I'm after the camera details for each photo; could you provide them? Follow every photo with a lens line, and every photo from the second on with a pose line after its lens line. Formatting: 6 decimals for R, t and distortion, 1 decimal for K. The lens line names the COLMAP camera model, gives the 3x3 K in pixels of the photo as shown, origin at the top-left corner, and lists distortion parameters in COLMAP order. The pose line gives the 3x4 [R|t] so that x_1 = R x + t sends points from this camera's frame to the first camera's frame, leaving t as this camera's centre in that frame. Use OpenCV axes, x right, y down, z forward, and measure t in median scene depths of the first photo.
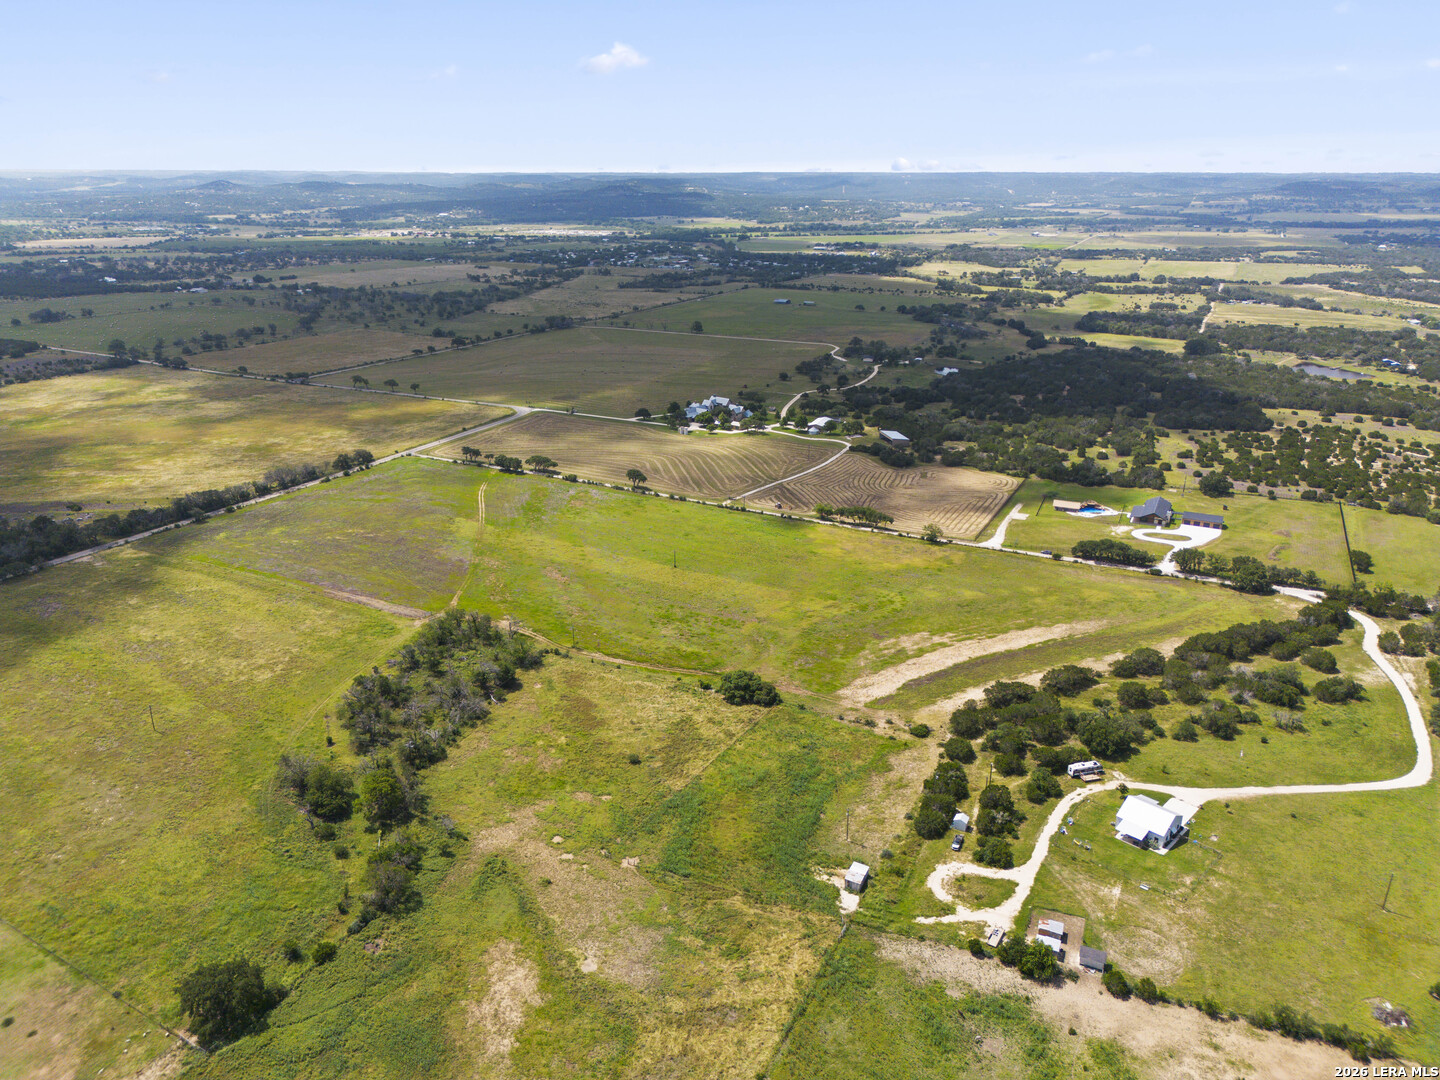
lens RADIAL K [[1009.2, 0, 725.2], [0, 1009.2, 543.6], [0, 0, 1]] dist [0.070143, -0.074772]
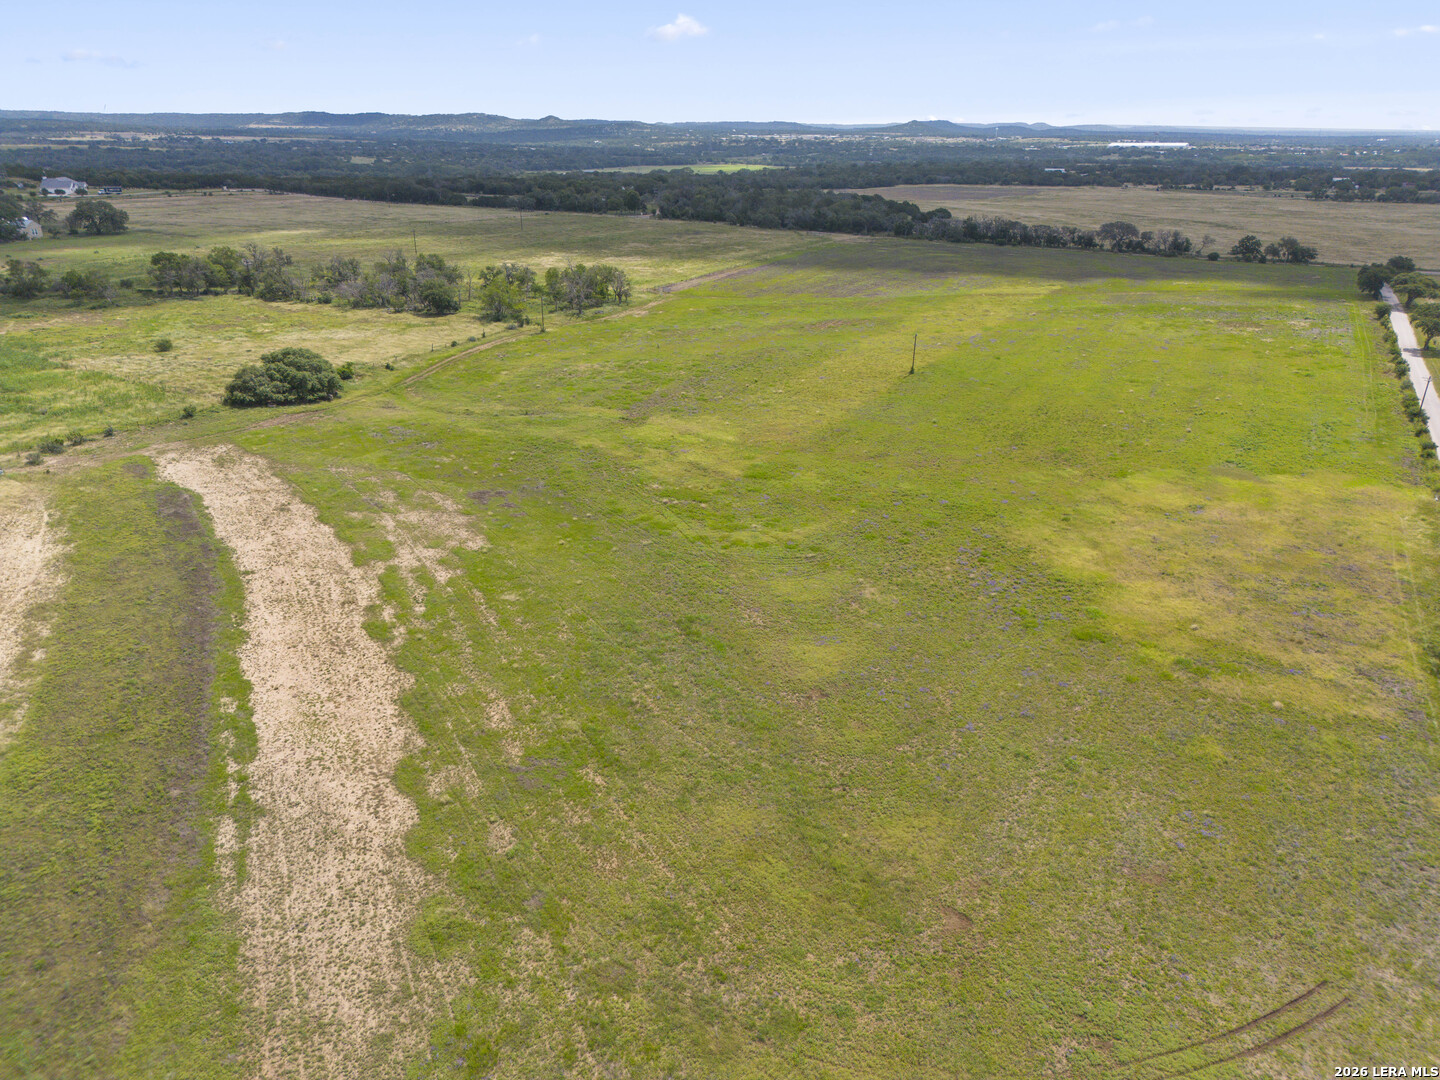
lens RADIAL K [[1009.2, 0, 725.2], [0, 1009.2, 543.6], [0, 0, 1]] dist [0.070143, -0.074772]
pose [[-0.027575, 0.374402, -0.926856, 0.559900], [-0.345292, 0.866569, 0.360322, -0.063698], [0.938090, 0.329972, 0.105383, 1.173742]]
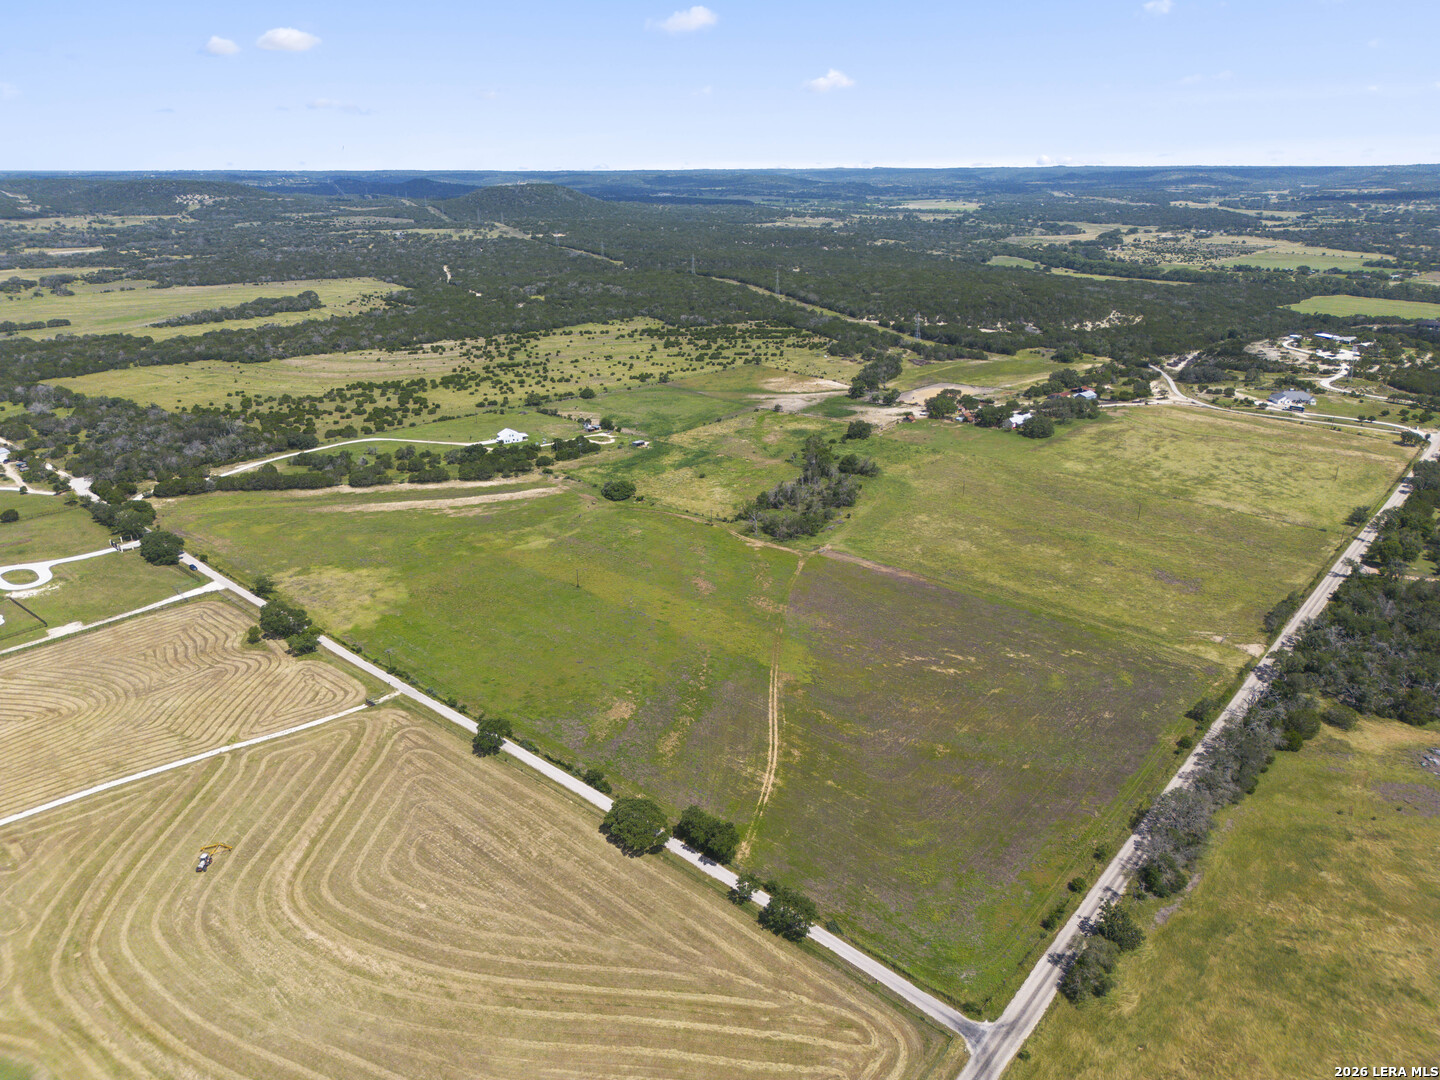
lens RADIAL K [[1009.2, 0, 725.2], [0, 1009.2, 543.6], [0, 0, 1]] dist [0.070143, -0.074772]
pose [[-0.960585, -0.098008, 0.260138, -0.556735], [0.094113, 0.765872, 0.636069, -0.780479], [-0.261572, 0.635480, -0.726461, 2.132089]]
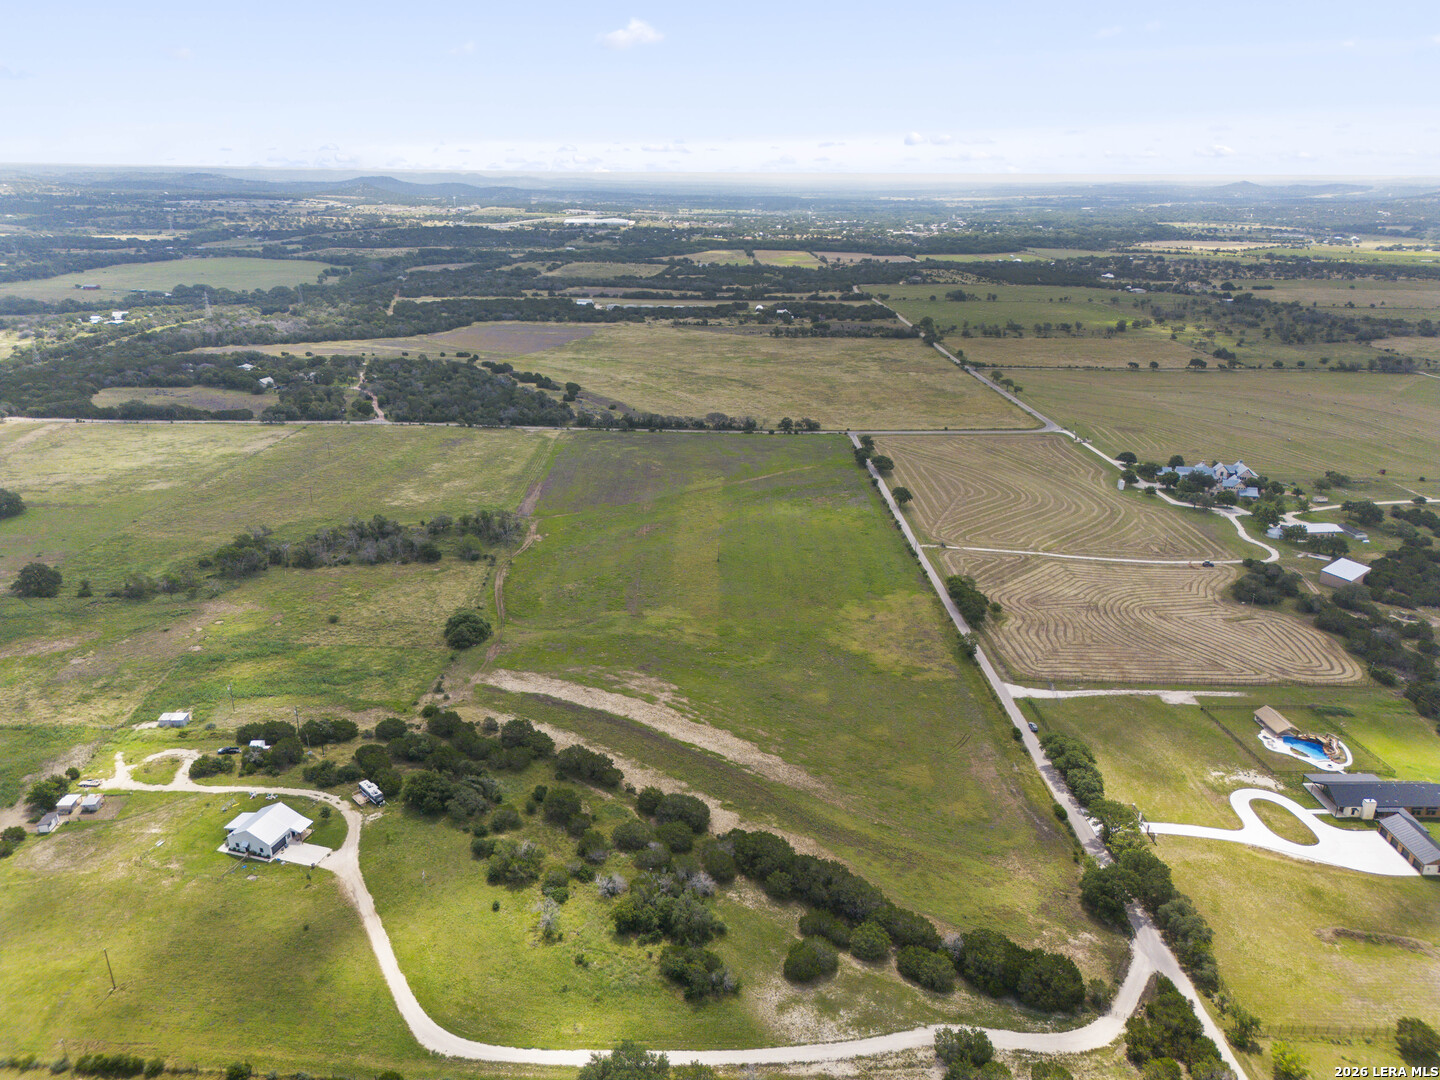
lens RADIAL K [[1009.2, 0, 725.2], [0, 1009.2, 543.6], [0, 0, 1]] dist [0.070143, -0.074772]
pose [[0.467925, 0.303458, -0.830036, 1.030449], [-0.309654, 0.935959, 0.167619, -0.215489], [0.827744, 0.178591, 0.531926, 0.613073]]
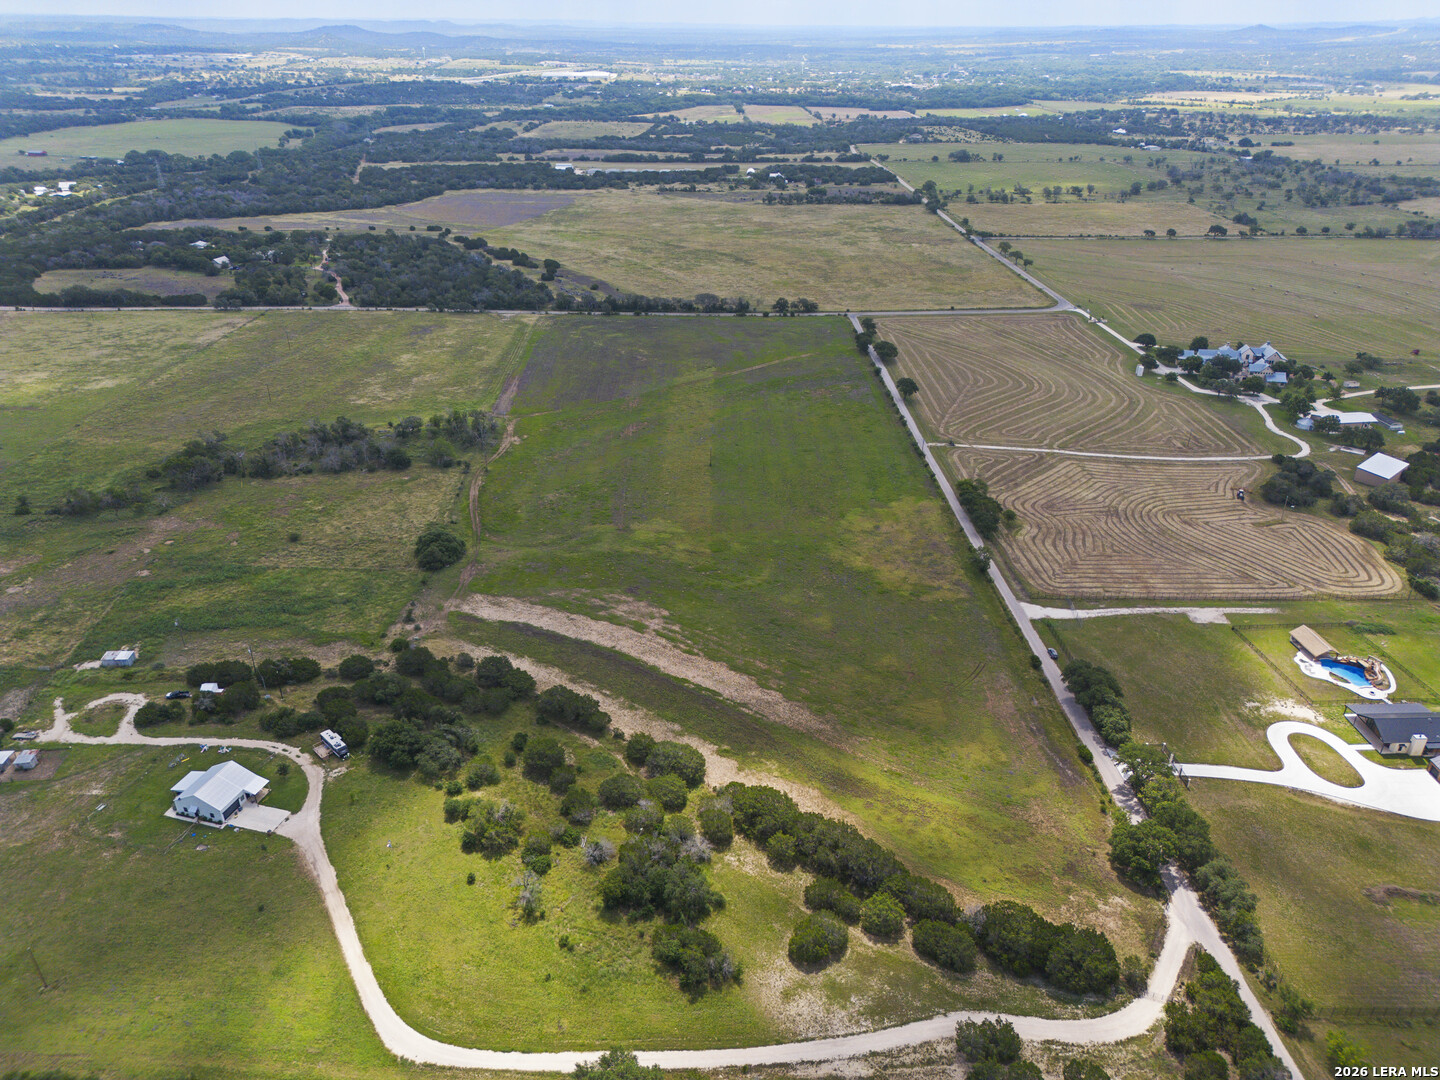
lens RADIAL K [[1009.2, 0, 725.2], [0, 1009.2, 543.6], [0, 0, 1]] dist [0.070143, -0.074772]
pose [[0.477902, 0.399584, -0.782267, 0.944296], [-0.301393, 0.911076, 0.281253, -0.233427], [0.825089, 0.101358, 0.555837, 0.653967]]
